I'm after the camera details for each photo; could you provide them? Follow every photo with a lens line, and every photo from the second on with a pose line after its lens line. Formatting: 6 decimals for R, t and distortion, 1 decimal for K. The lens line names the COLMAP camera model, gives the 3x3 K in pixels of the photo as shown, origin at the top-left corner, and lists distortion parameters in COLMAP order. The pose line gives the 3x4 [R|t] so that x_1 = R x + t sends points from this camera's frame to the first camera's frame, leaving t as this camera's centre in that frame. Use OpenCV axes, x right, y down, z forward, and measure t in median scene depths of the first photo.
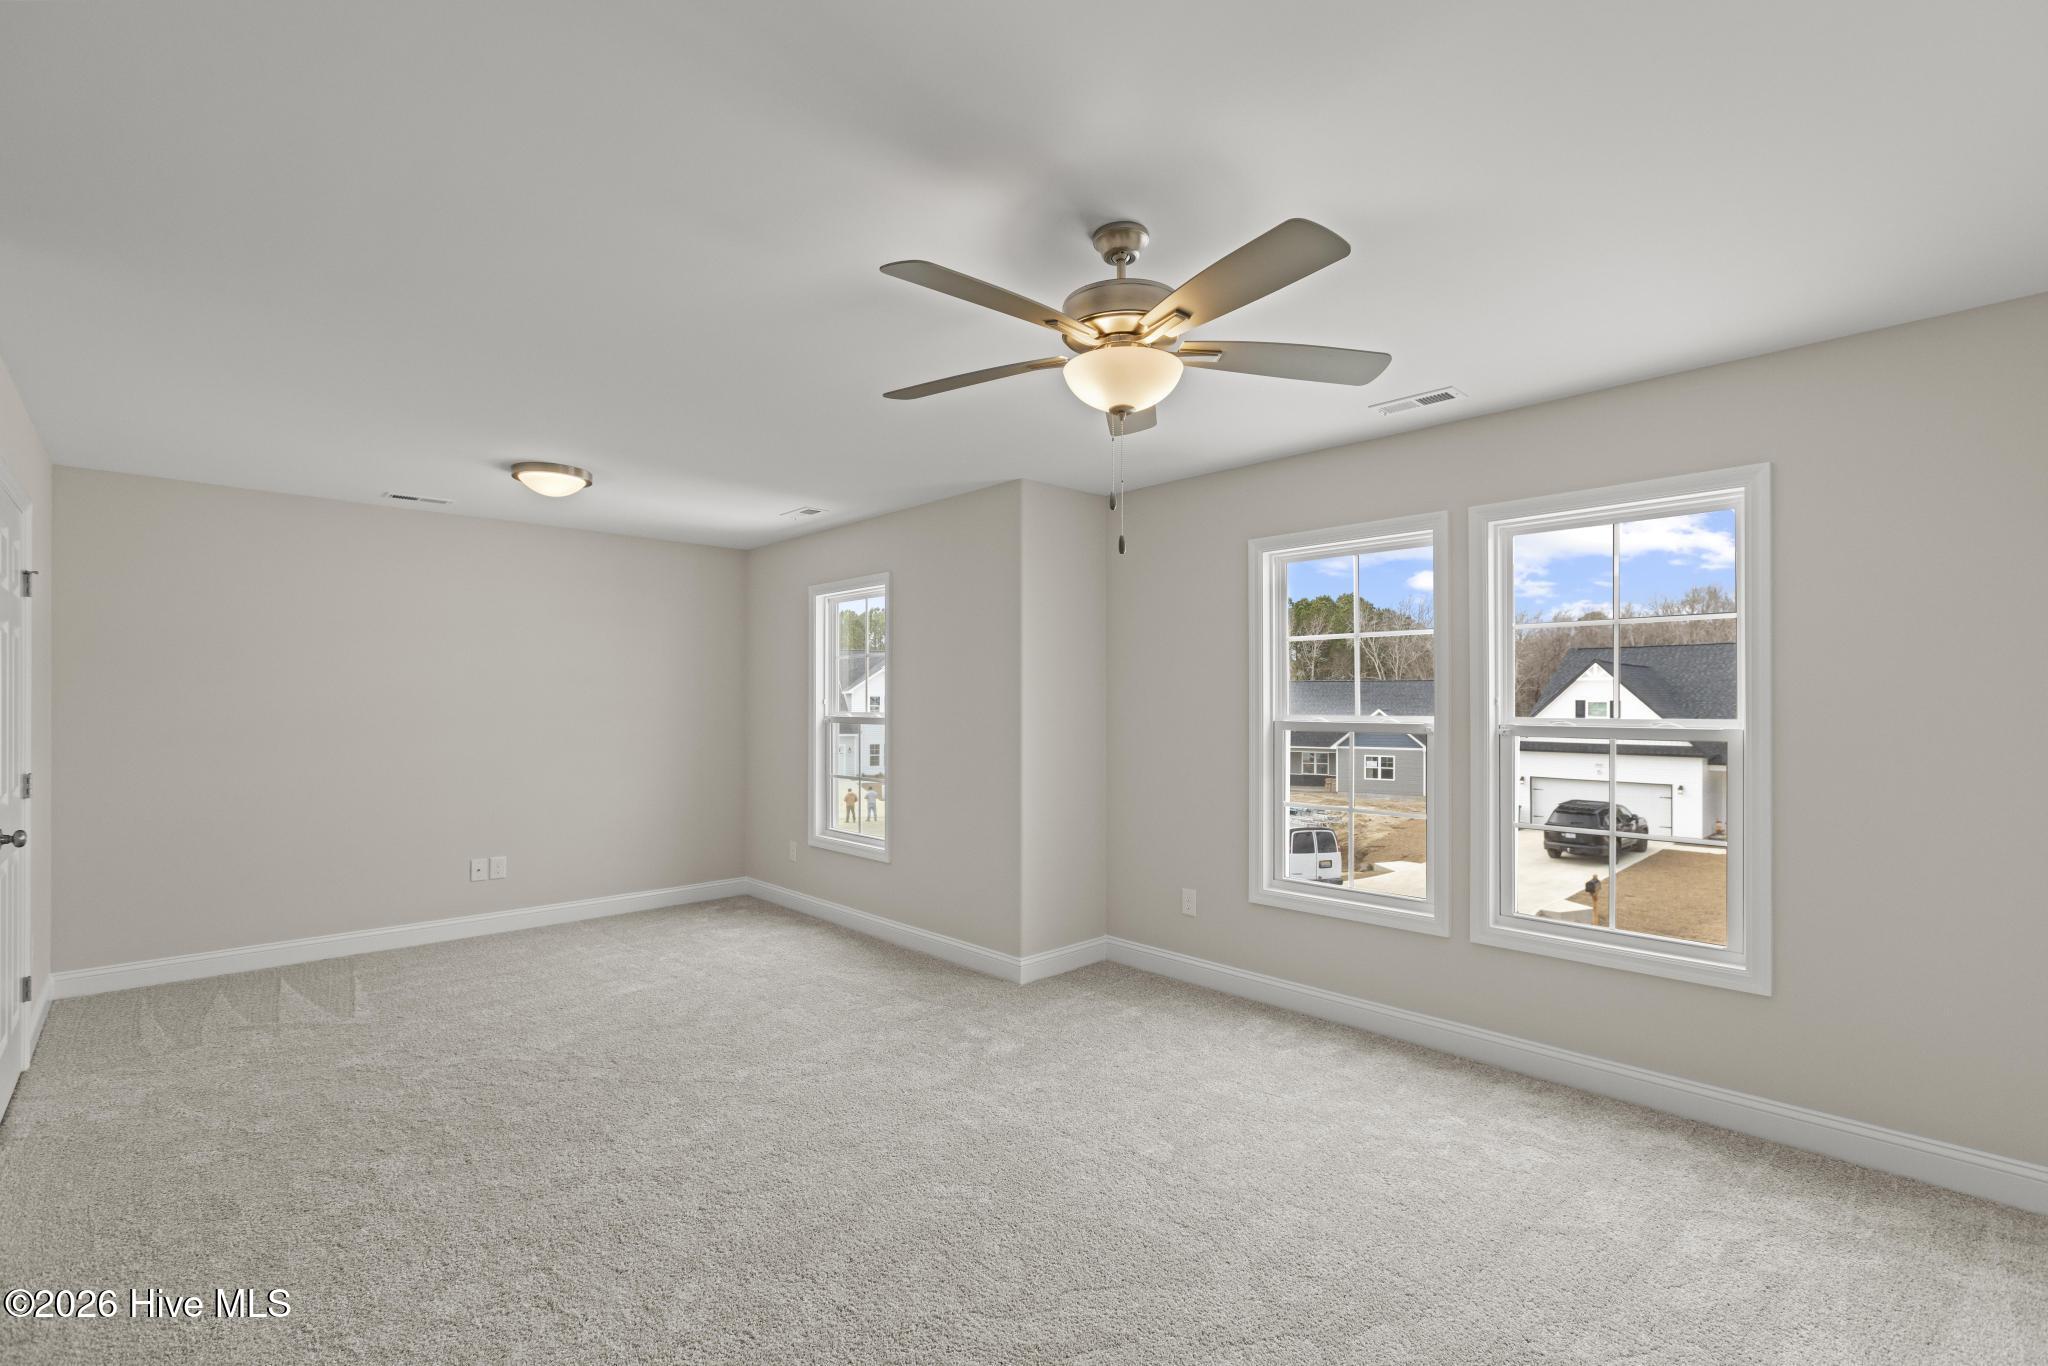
lens RADIAL K [[916.6, 0, 1034.0], [0, 916.6, 697.9], [0, 0, 1]] dist [0.000180, -0.000625]
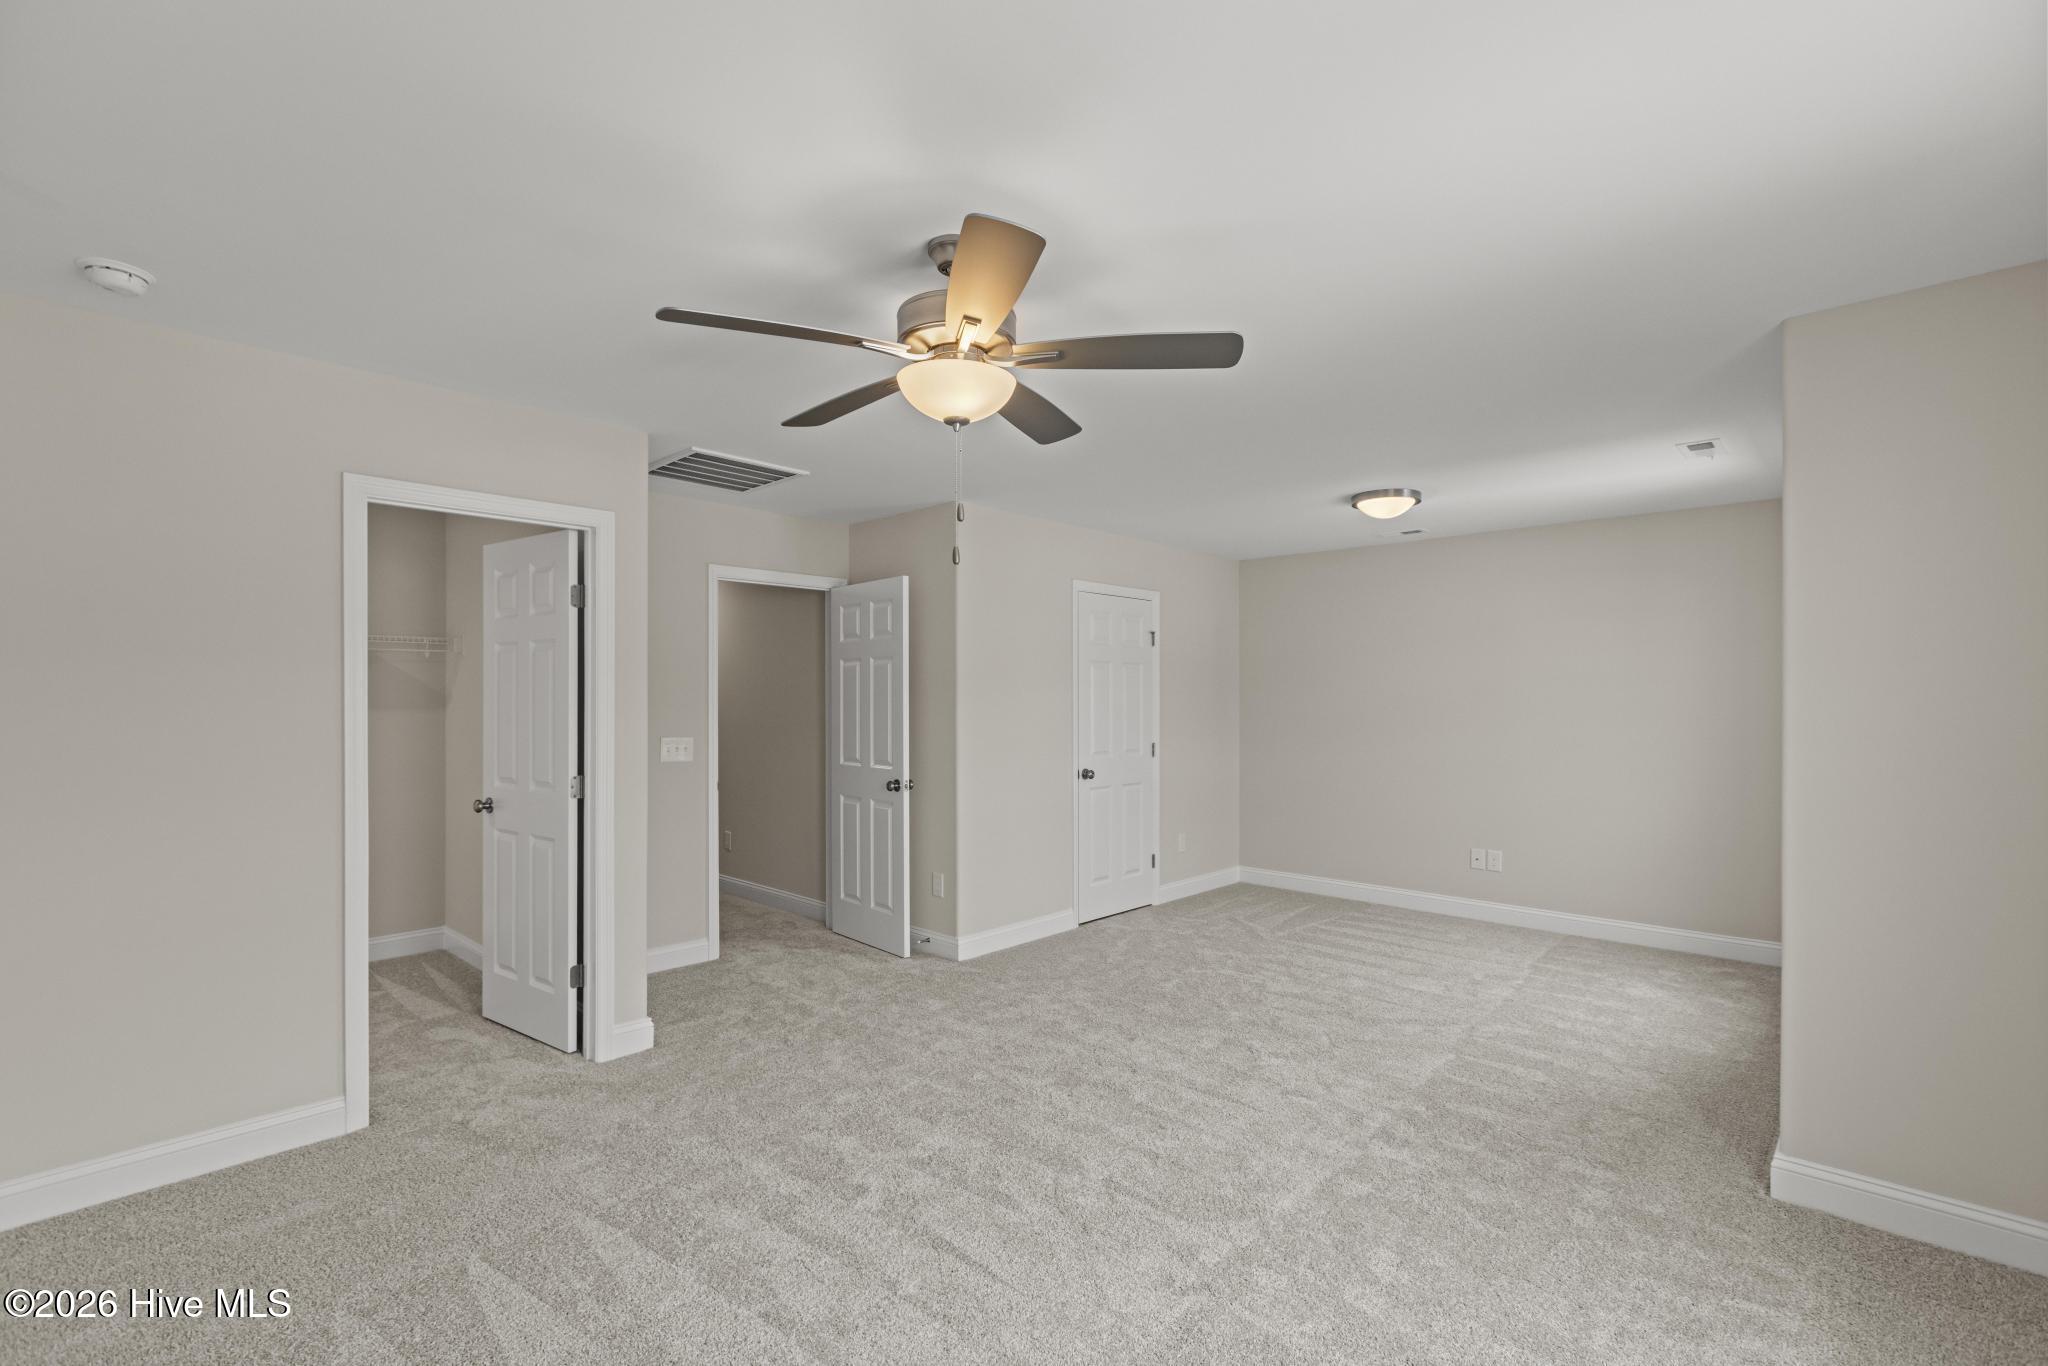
lens RADIAL K [[916.6, 0, 1034.0], [0, 916.6, 697.9], [0, 0, 1]] dist [0.000180, -0.000625]
pose [[0.073781, 0.001407, -0.997273, 0.564011], [-0.002490, 0.999996, 0.001227, -0.002000], [0.997271, 0.002392, 0.073784, 0.526868]]
